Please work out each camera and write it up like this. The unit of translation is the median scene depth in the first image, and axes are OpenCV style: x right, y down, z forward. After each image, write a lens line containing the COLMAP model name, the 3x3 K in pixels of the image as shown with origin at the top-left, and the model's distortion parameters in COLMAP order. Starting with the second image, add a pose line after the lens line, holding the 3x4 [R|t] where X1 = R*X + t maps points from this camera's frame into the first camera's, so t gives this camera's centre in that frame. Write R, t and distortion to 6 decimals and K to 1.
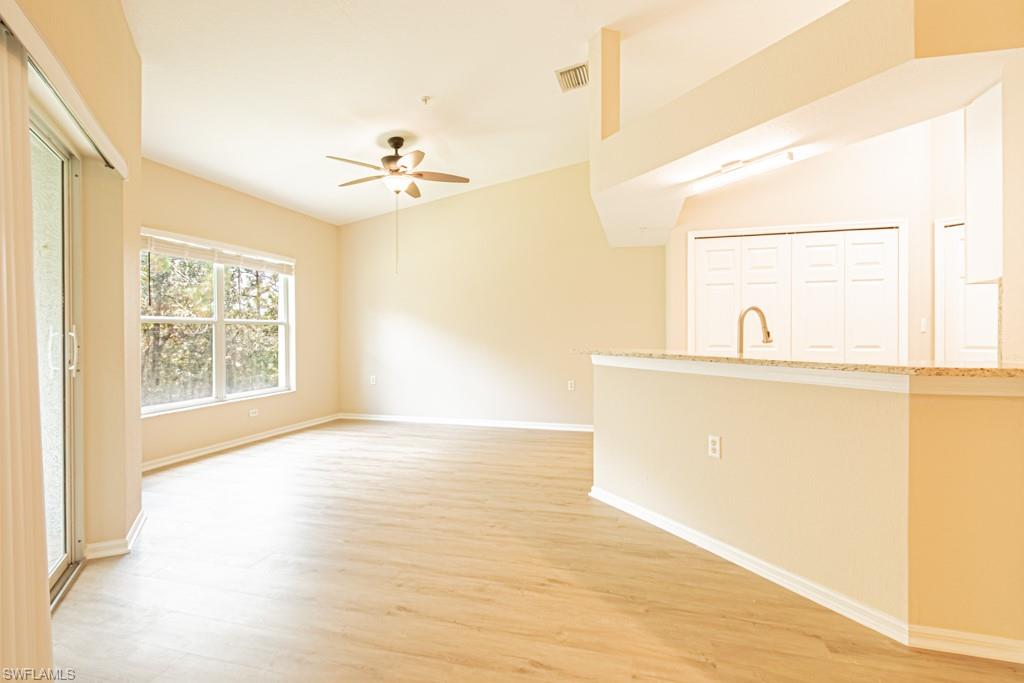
lens RADIAL K [[470.5, 0, 512.6], [0, 470.5, 335.0], [0, 0, 1]] dist [0.002322, 0.000026]
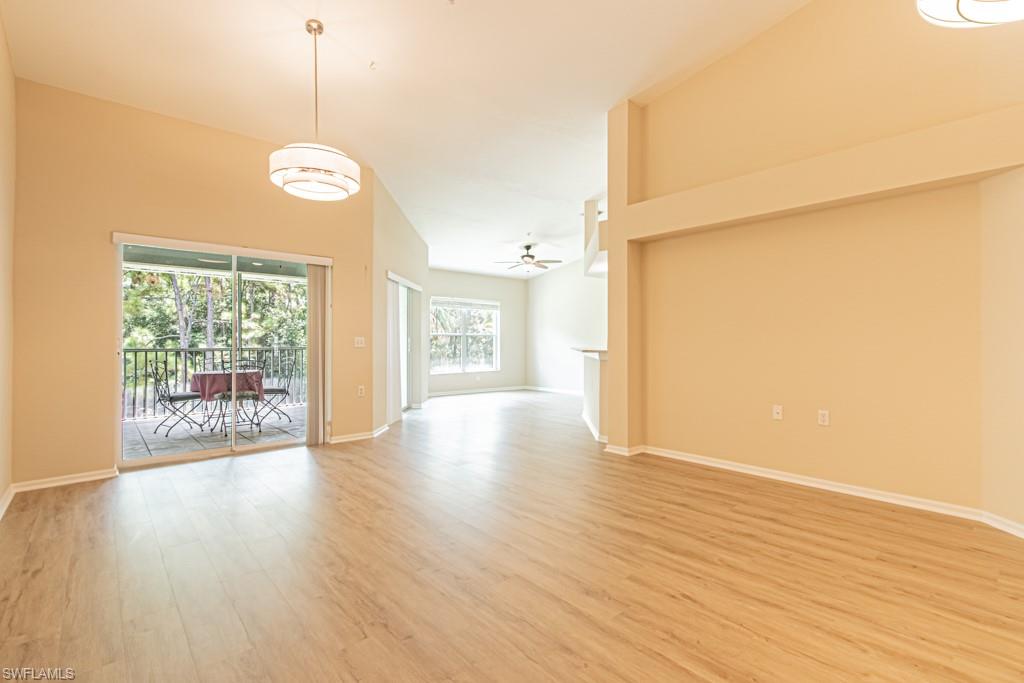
lens RADIAL K [[468.5, 0, 512.0], [0, 468.5, 341.5], [0, 0, 1]] dist [-0.073354, -0.000016]
pose [[0.835639, 0.000997, -0.549278, 1.272875], [-0.002853, 0.999993, -0.002526, 0.010816], [0.549272, 0.003677, 0.835636, -1.158010]]
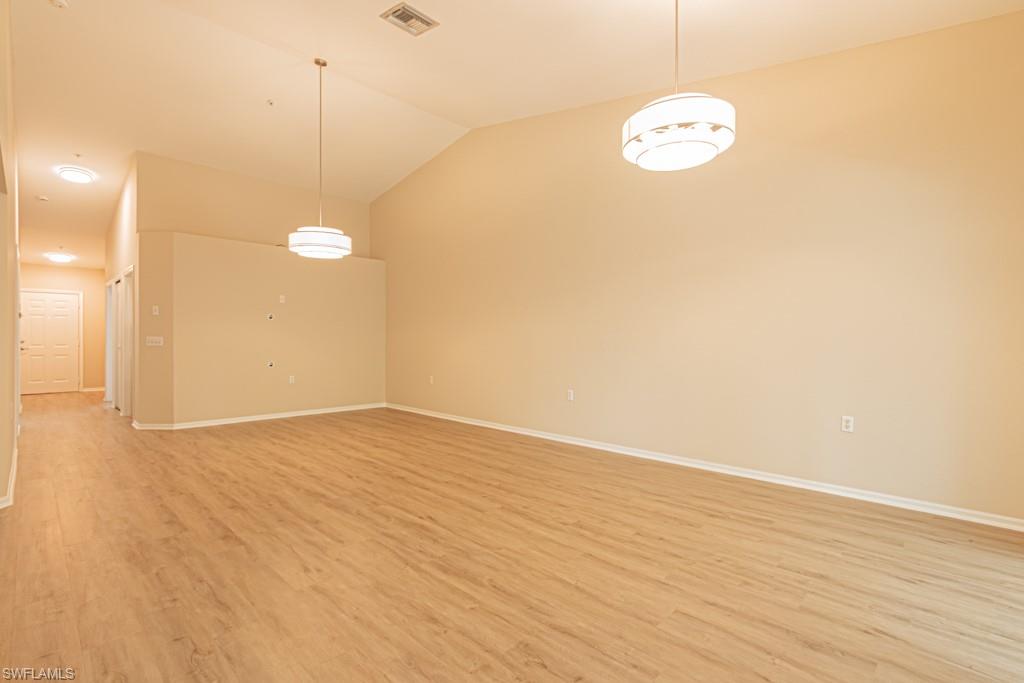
lens RADIAL K [[470.5, 0, 512.6], [0, 470.5, 335.0], [0, 0, 1]] dist [0.002322, 0.000026]
pose [[-0.876847, -0.001131, 0.480768, -0.004910], [-0.001252, 0.999999, 0.000068, -0.010665], [-0.480768, -0.000542, -0.876848, 0.620115]]
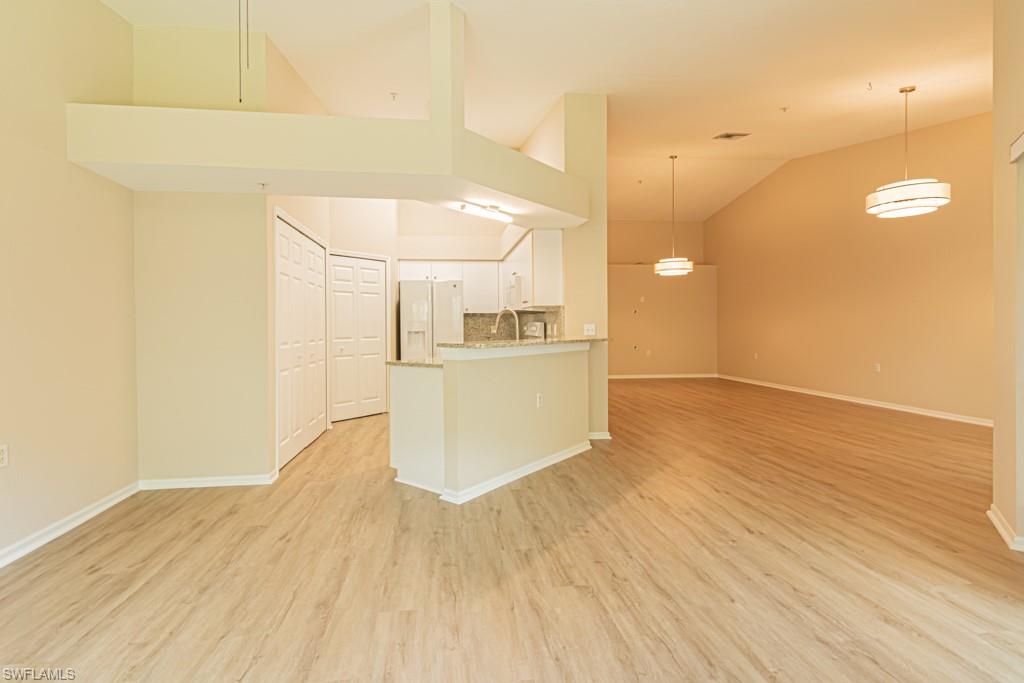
lens RADIAL K [[470.5, 0, 512.6], [0, 470.5, 335.0], [0, 0, 1]] dist [0.002322, 0.000026]
pose [[-0.386112, -0.005132, 0.922438, -0.832722], [0.011977, 0.999872, 0.010576, 0.011947], [-0.922374, 0.015132, -0.386001, 1.482381]]
